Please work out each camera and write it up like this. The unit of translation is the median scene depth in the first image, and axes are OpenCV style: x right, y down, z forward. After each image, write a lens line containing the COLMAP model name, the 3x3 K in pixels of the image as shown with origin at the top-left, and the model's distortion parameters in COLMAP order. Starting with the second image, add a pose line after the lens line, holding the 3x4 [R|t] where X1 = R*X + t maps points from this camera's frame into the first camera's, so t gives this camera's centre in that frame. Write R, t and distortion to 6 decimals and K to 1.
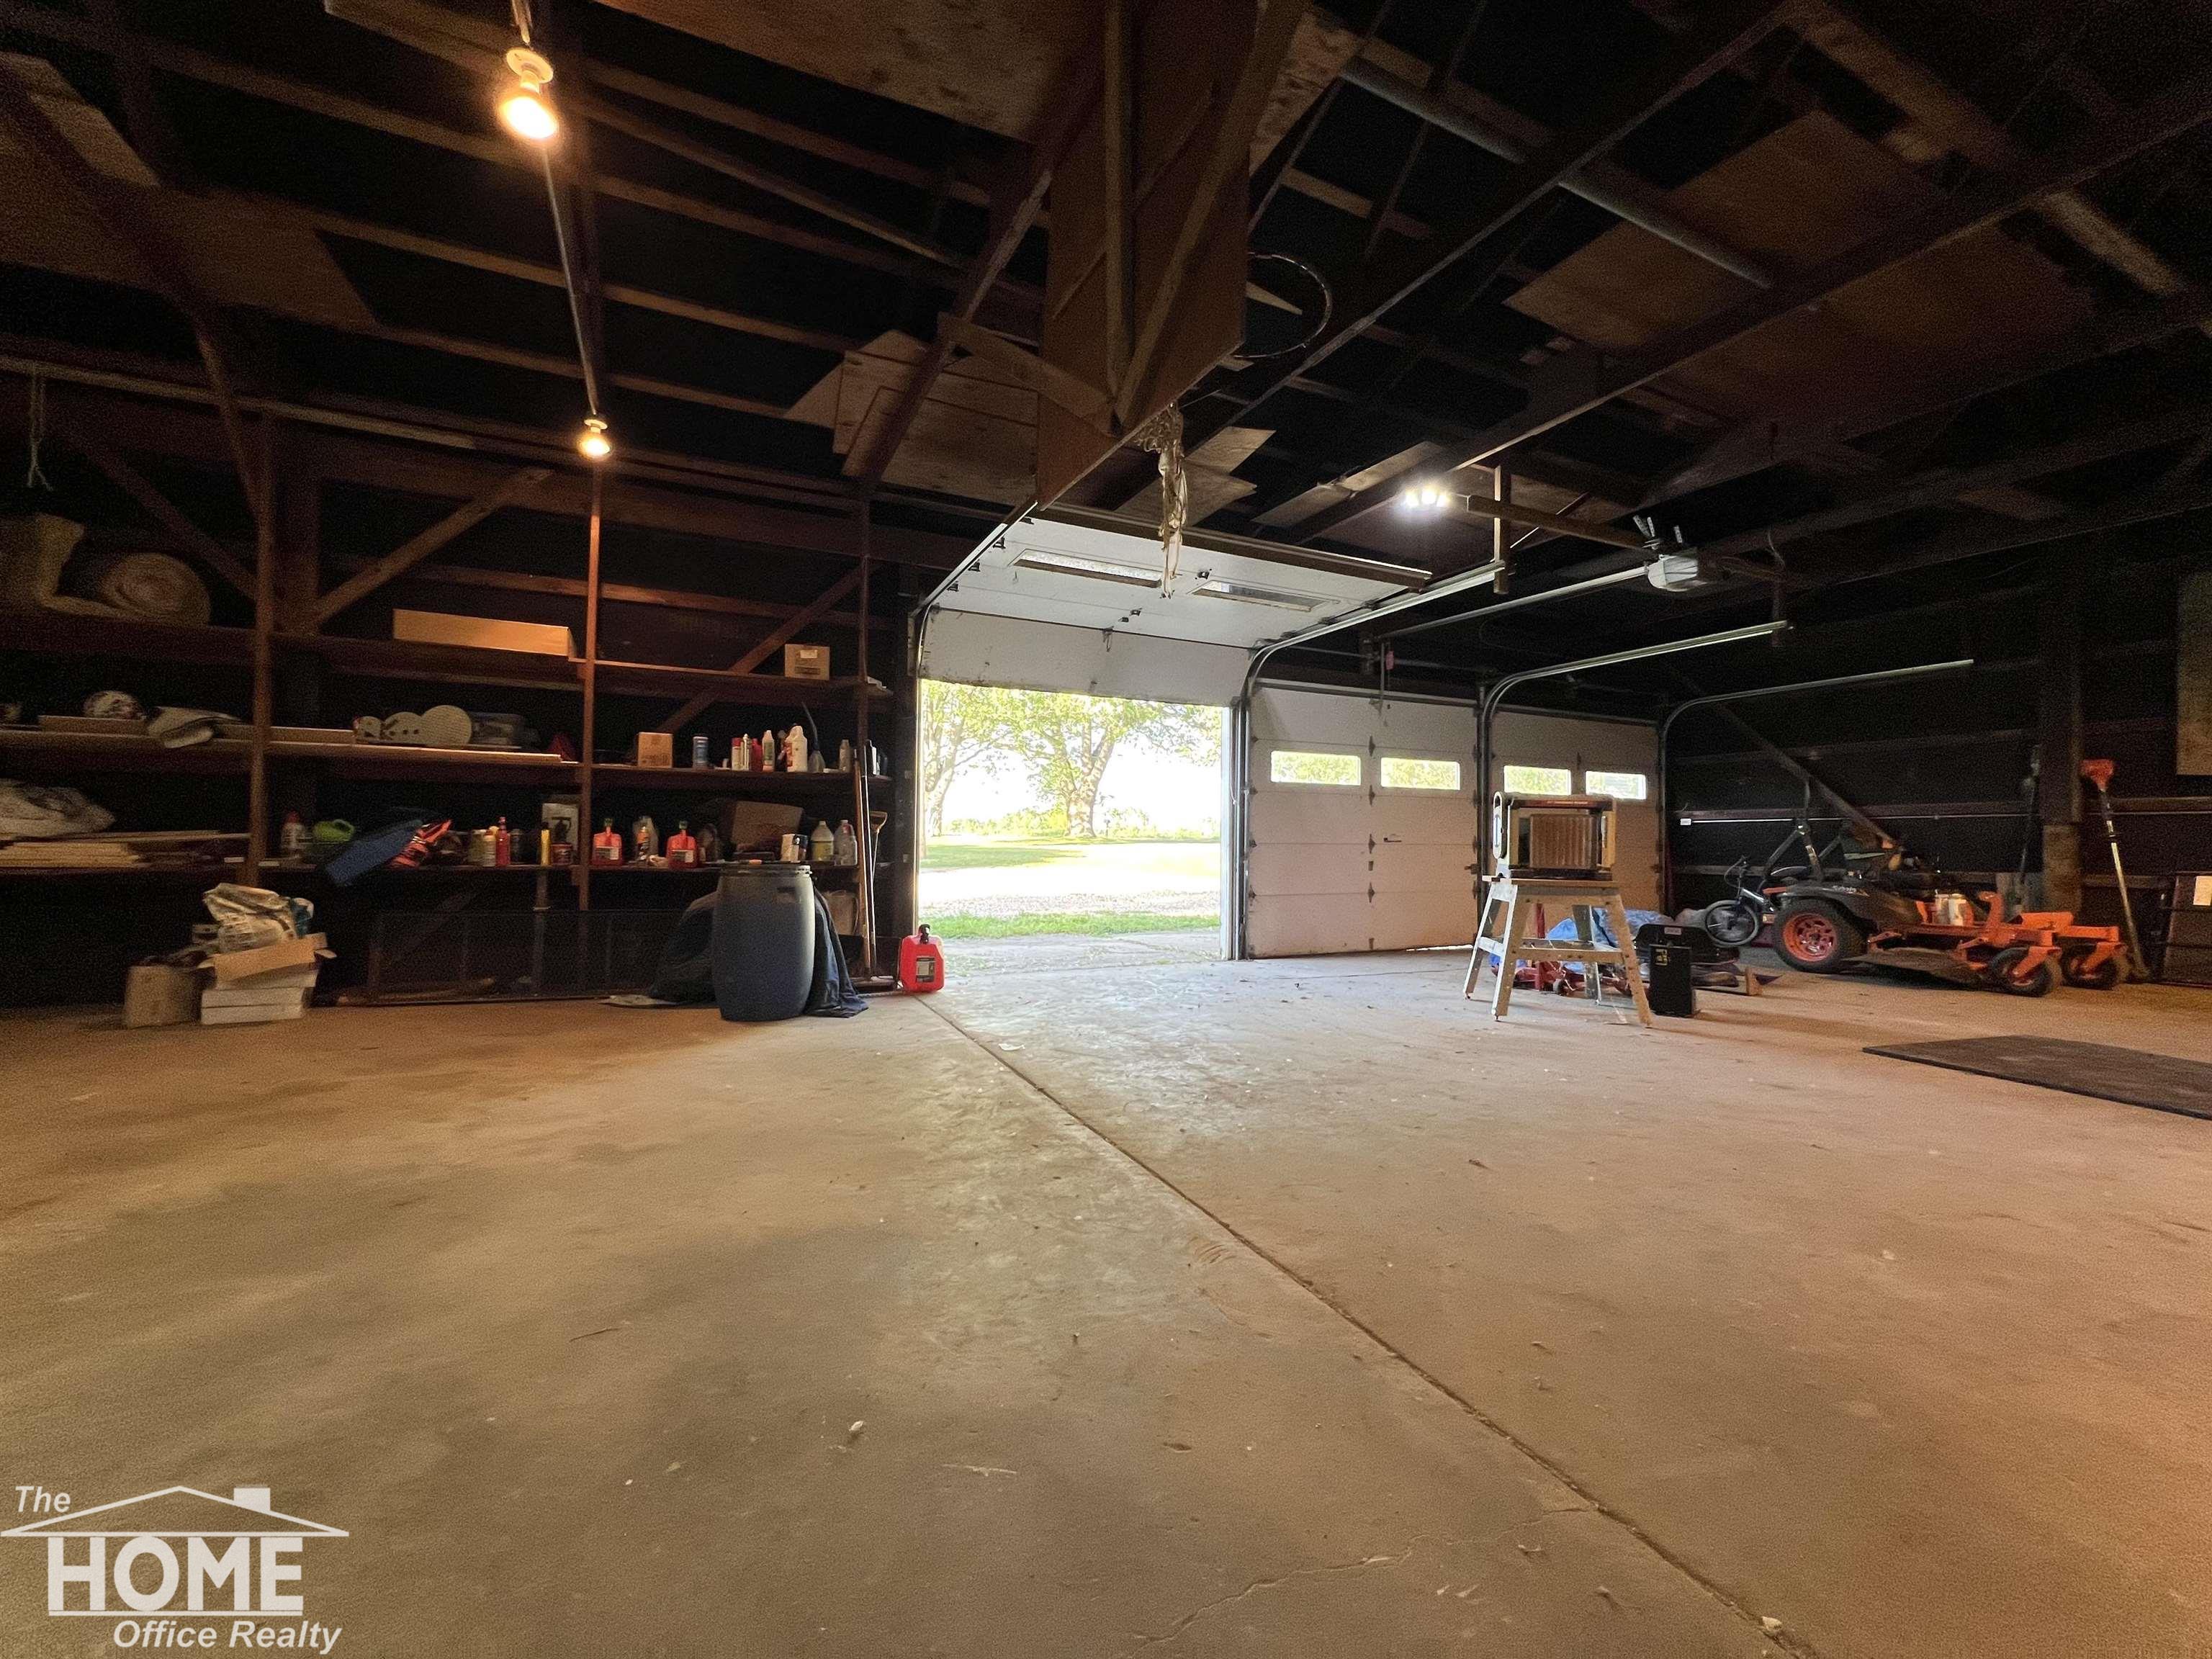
lens RADIAL K [[886.1, 0, 1108.4], [0, 886.1, 832.0], [0, 0, 1]] dist [-0.000385, -0.000381]
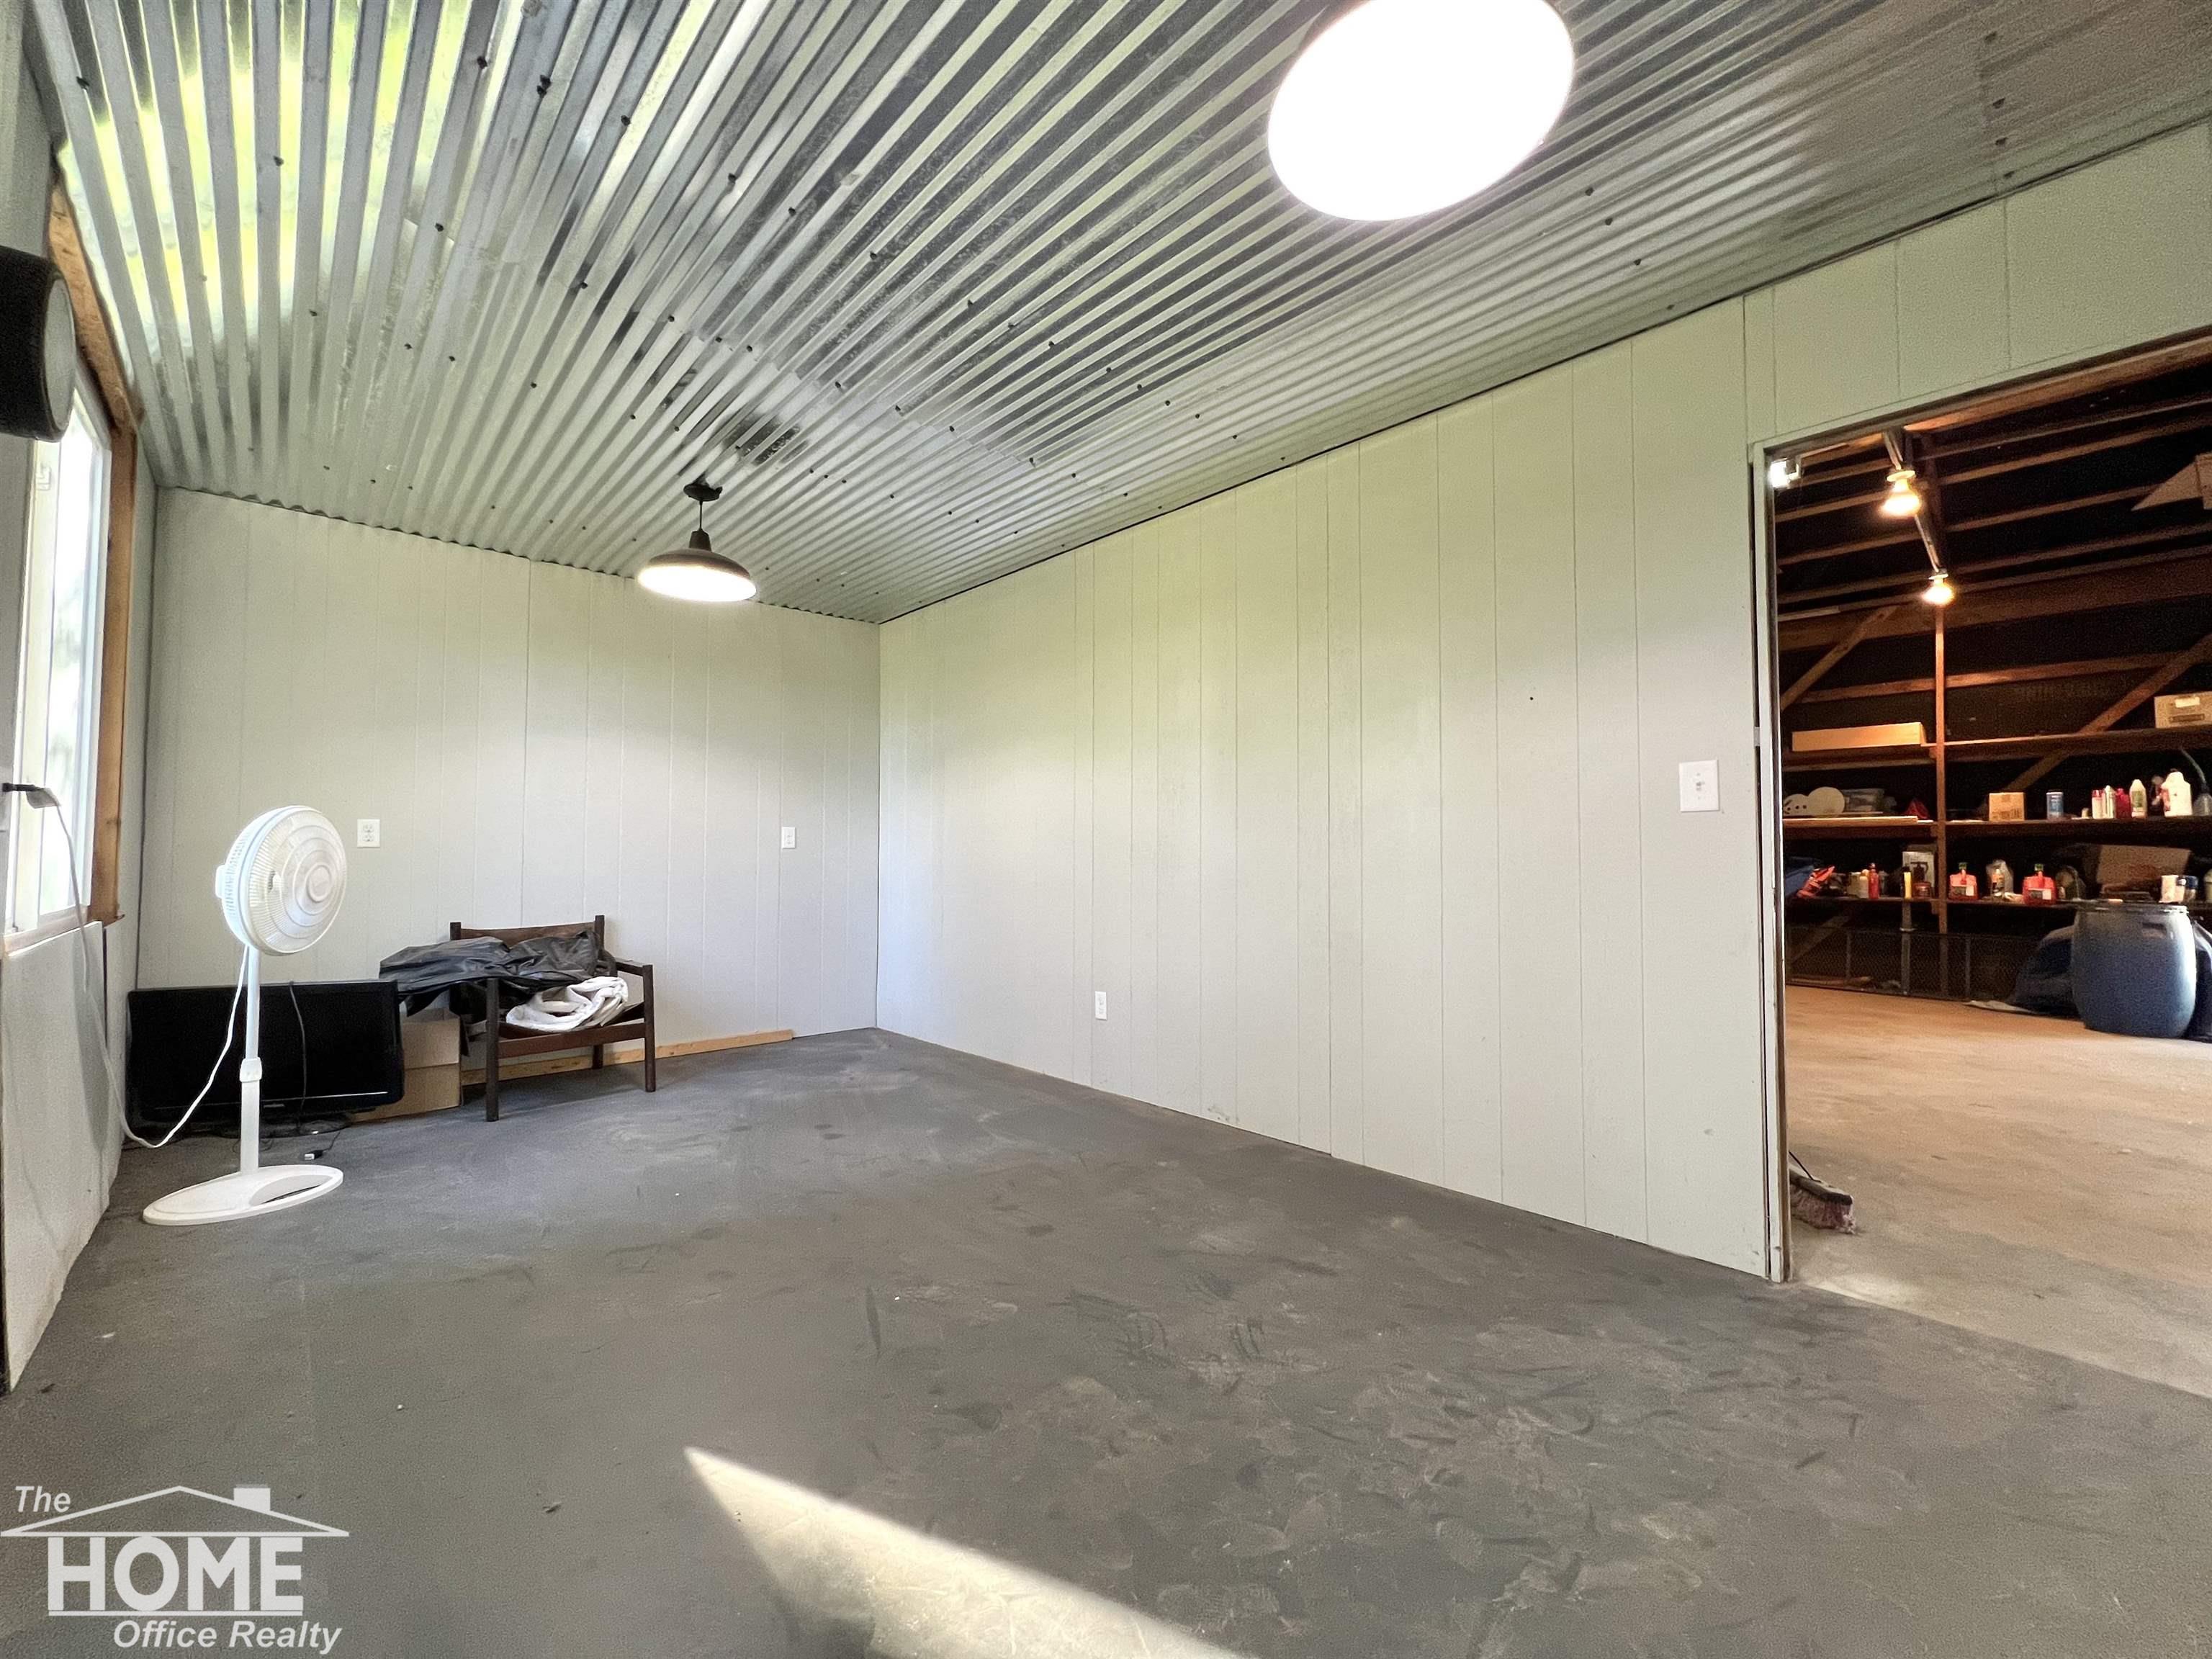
lens RADIAL K [[886.1, 0, 1108.4], [0, 886.1, 832.0], [0, 0, 1]] dist [-0.000385, -0.000381]
pose [[0.294367, -0.041377, -0.954796, 0.293489], [0.010991, 0.999143, -0.039911, -0.022553], [0.955629, 0.001254, 0.294569, -0.552529]]
